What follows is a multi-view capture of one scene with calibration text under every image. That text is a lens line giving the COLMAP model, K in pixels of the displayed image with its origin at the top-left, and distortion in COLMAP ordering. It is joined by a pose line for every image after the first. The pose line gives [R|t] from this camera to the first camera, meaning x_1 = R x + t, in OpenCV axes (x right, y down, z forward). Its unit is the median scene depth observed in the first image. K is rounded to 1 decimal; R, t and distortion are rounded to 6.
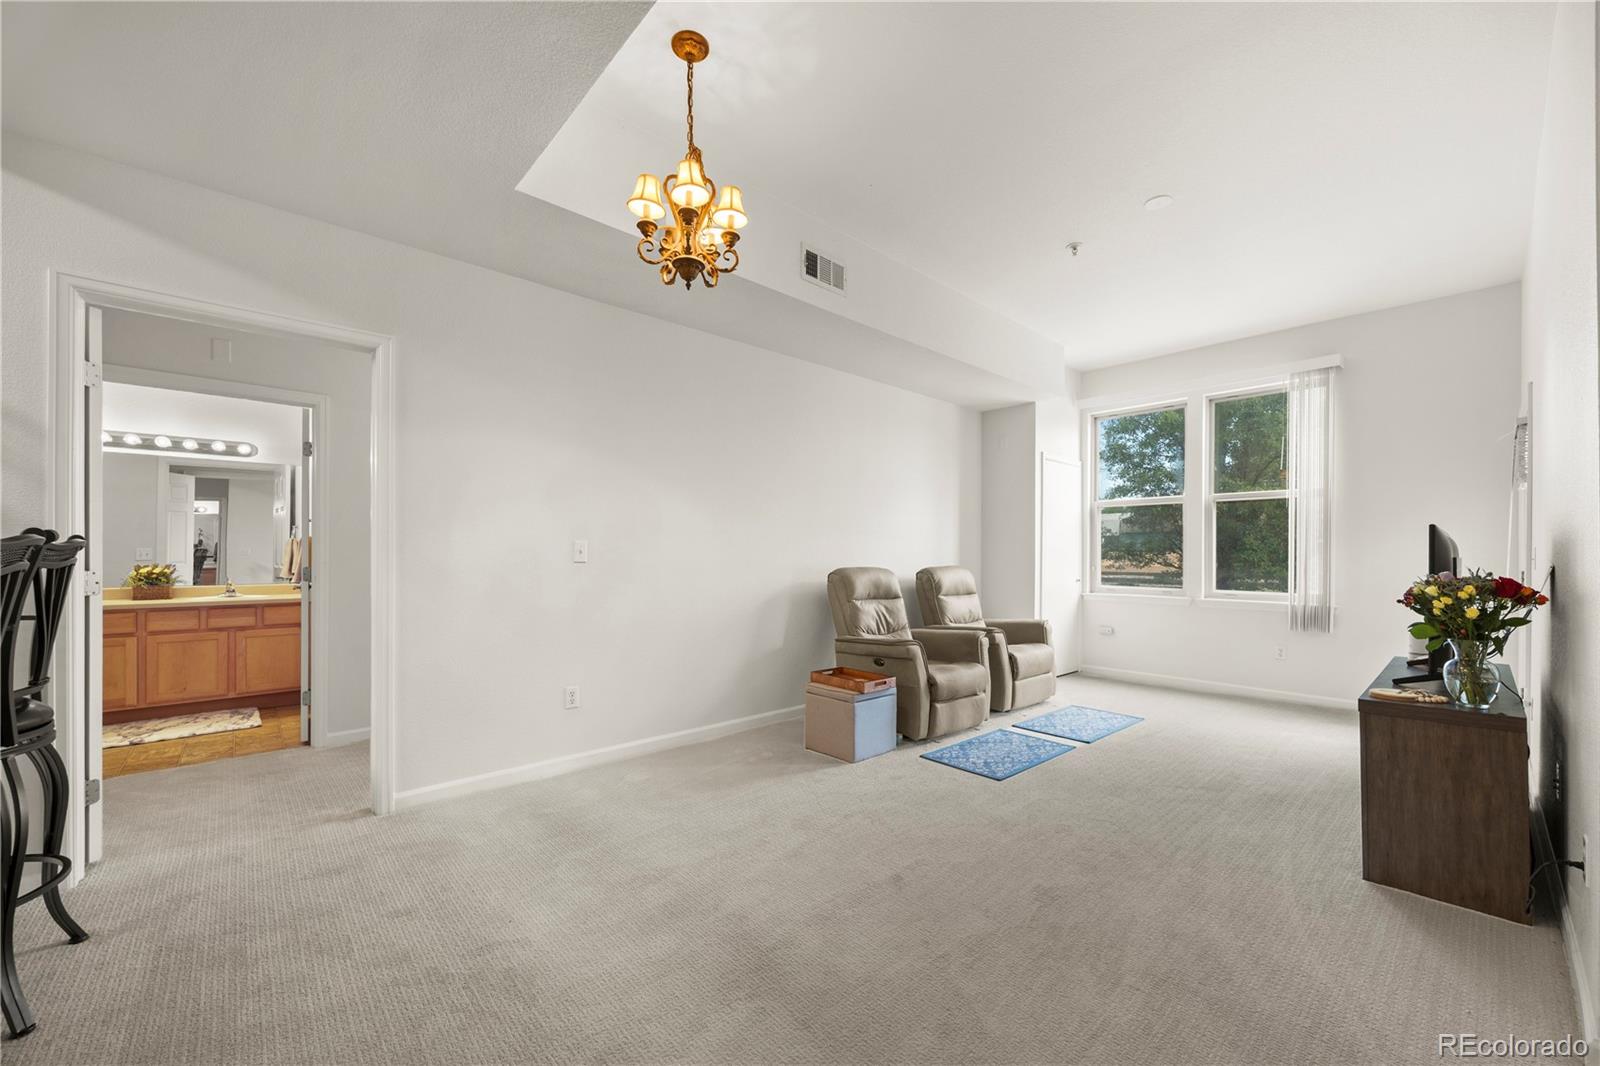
lens RADIAL K [[616.4, 0, 792.5], [0, 616.4, 562.0], [0, 0, 1]] dist [0.000644, 0.000114]
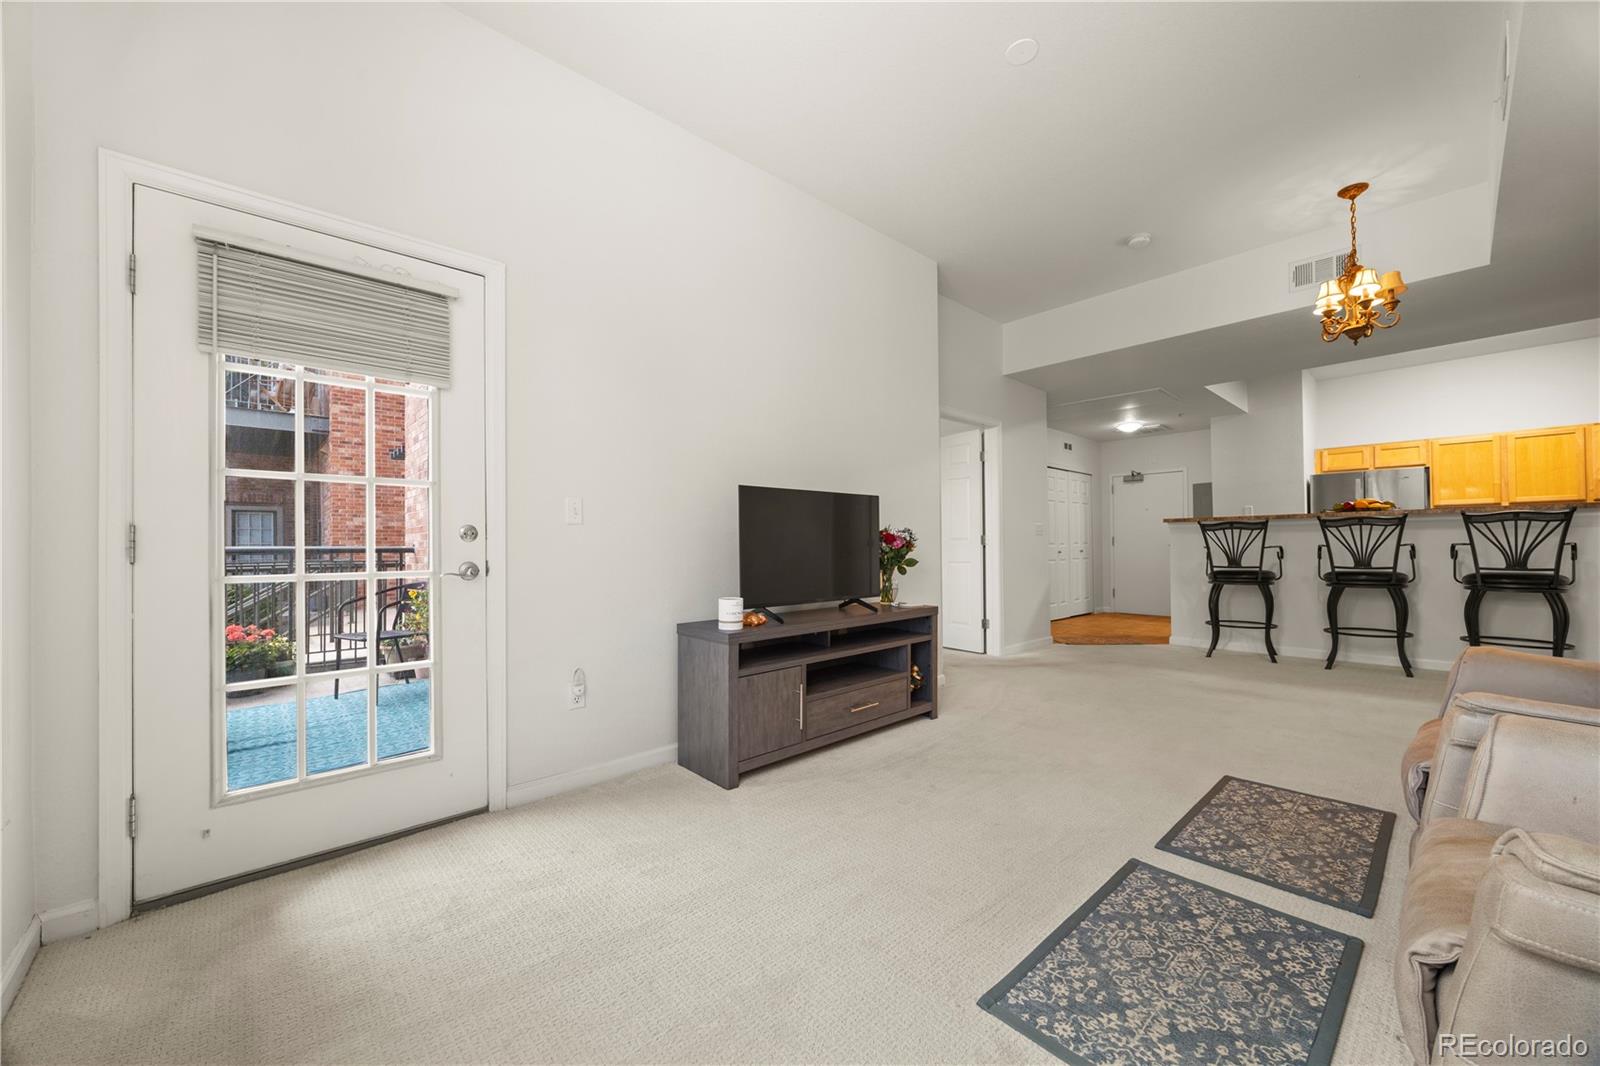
lens RADIAL K [[616.4, 0, 796.9], [0, 616.4, 538.5], [0, 0, 1]] dist [0.000644, 0.000114]
pose [[-0.999550, 0.003230, -0.029838, 0.818671], [0.003236, 0.999995, -0.000158, 0.035539], [0.029837, -0.000254, -0.999555, 1.589330]]
